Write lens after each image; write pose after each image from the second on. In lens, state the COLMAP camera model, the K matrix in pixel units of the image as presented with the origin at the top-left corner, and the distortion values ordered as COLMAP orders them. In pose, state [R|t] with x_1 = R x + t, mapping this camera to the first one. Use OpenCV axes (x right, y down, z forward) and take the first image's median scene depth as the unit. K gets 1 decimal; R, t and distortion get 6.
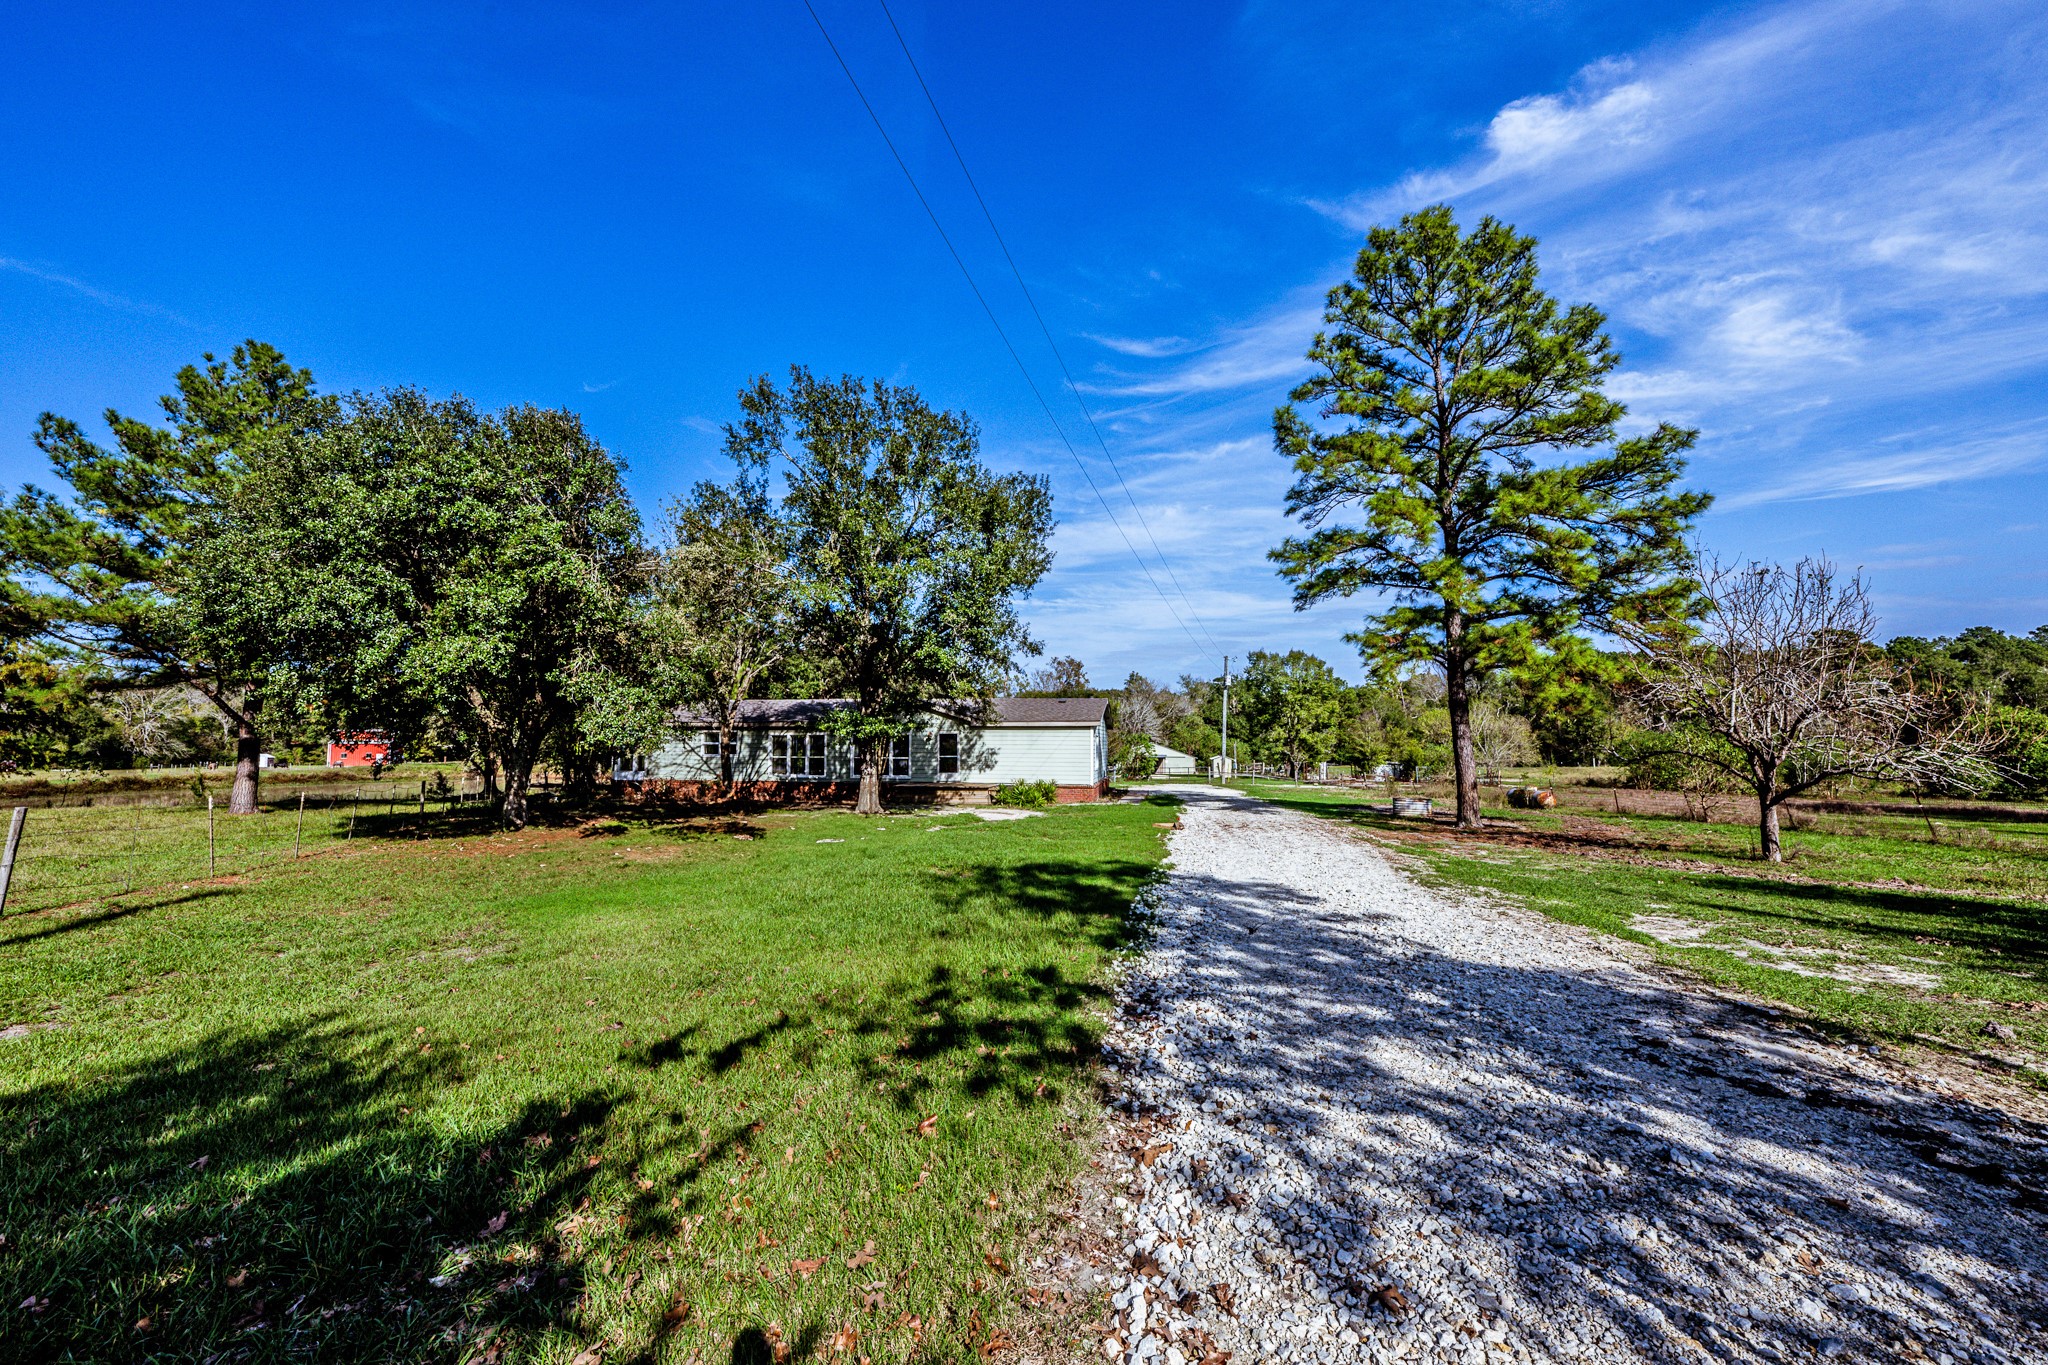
lens RADIAL K [[805.3, 0, 1000.8], [0, 805.3, 709.6], [0, 0, 1]] dist [0.000982, 0.000024]
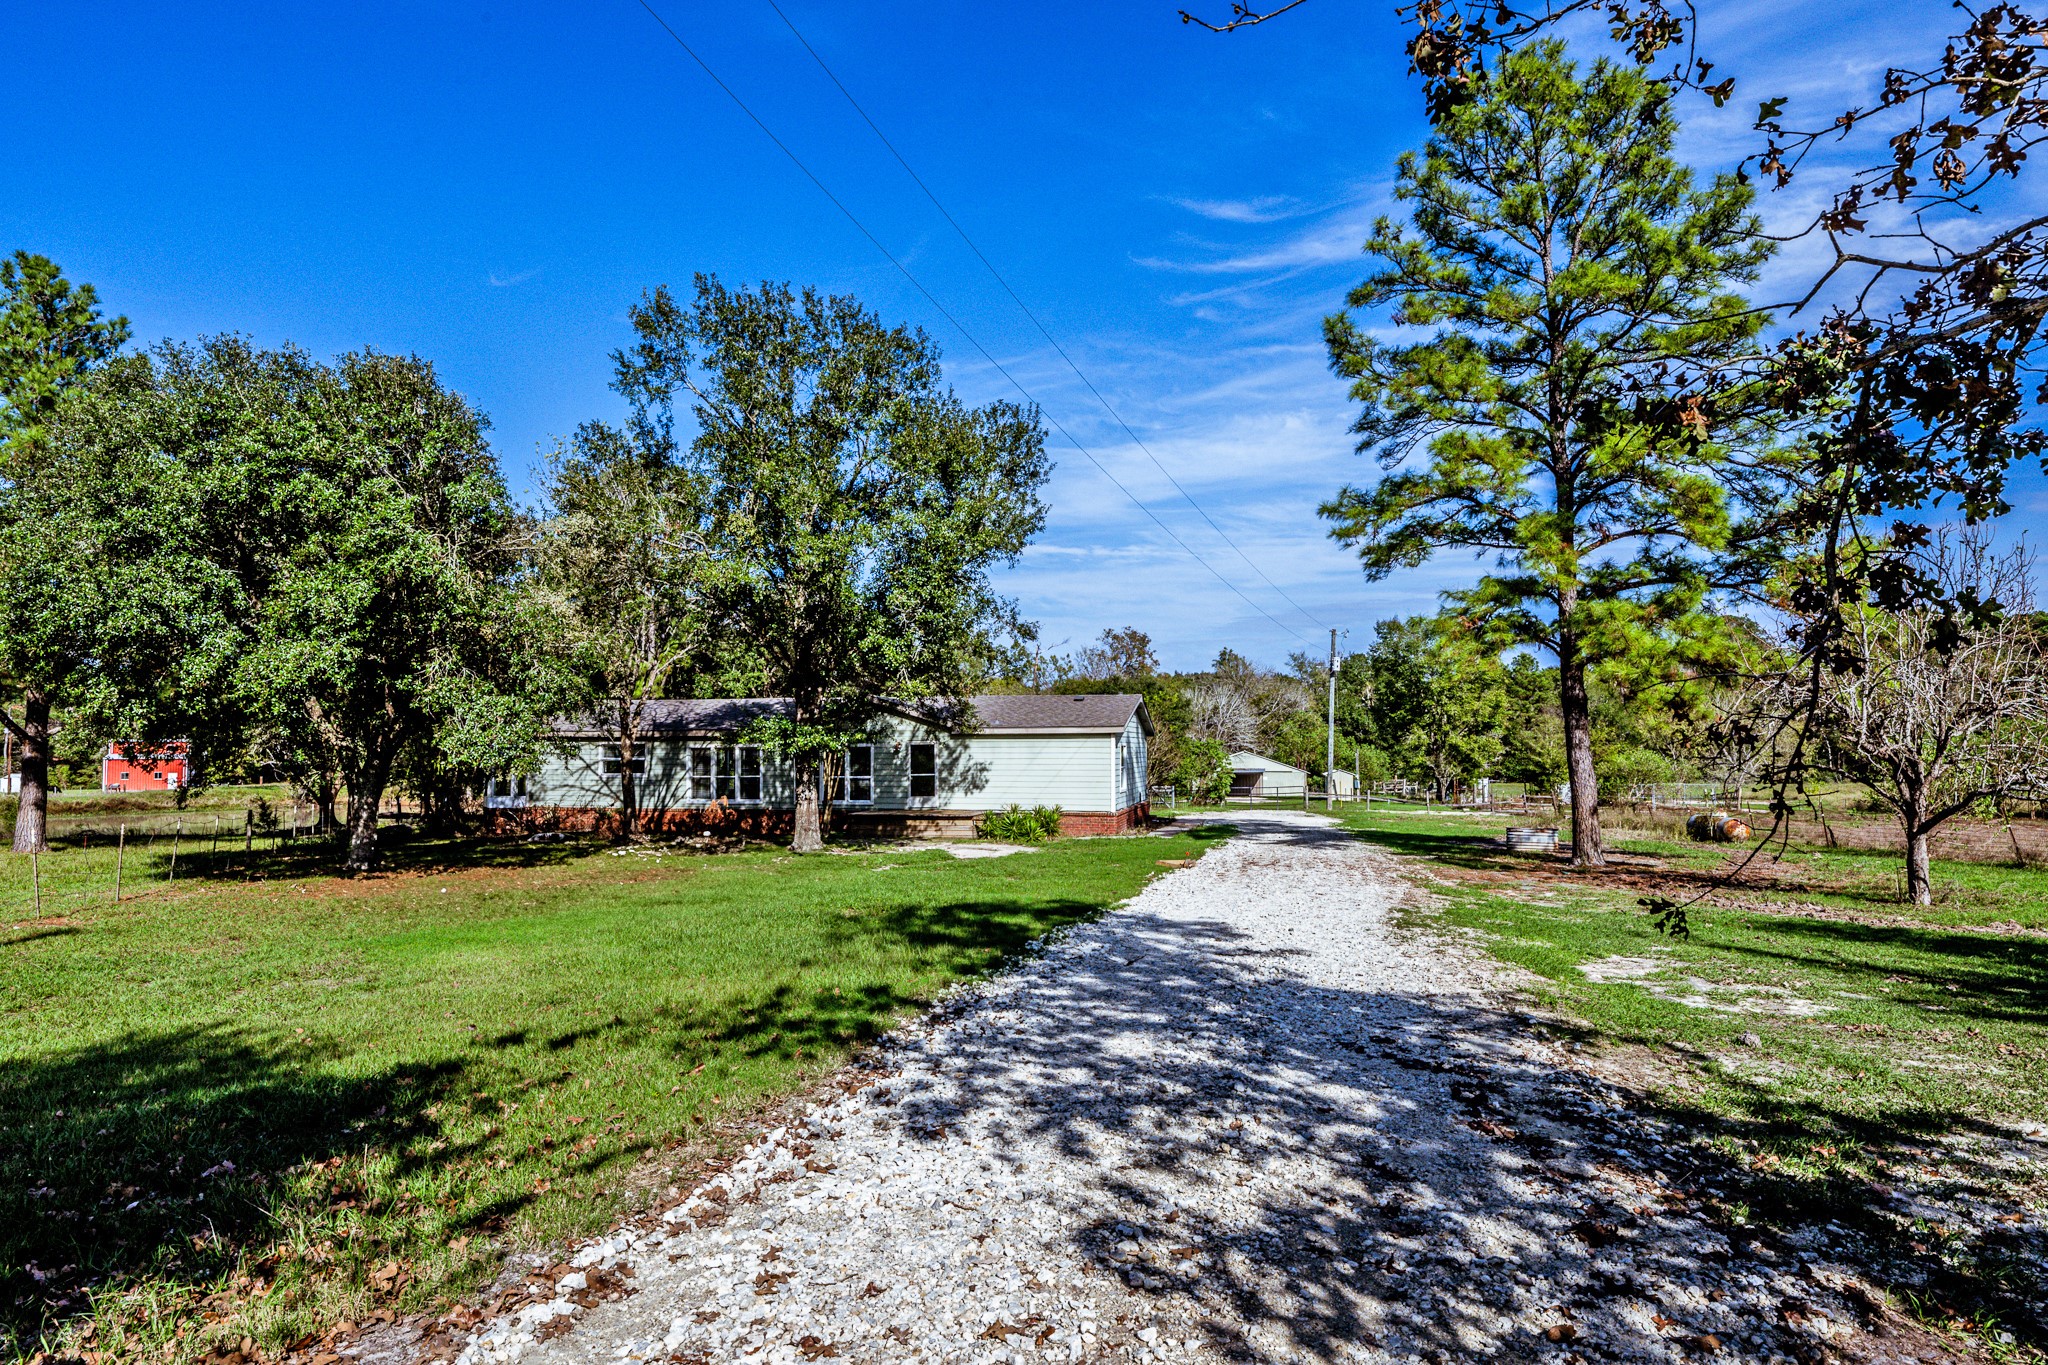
lens RADIAL K [[1233.8, 0, 1023.1], [0, 1233.8, 737.1], [0, 0, 1]] dist [-0.001224, -0.002783]
pose [[0.999073, -0.006820, -0.042497, 0.098337], [0.008165, 0.999469, 0.031557, -0.015689], [0.042259, -0.031875, 0.998598, -0.180458]]
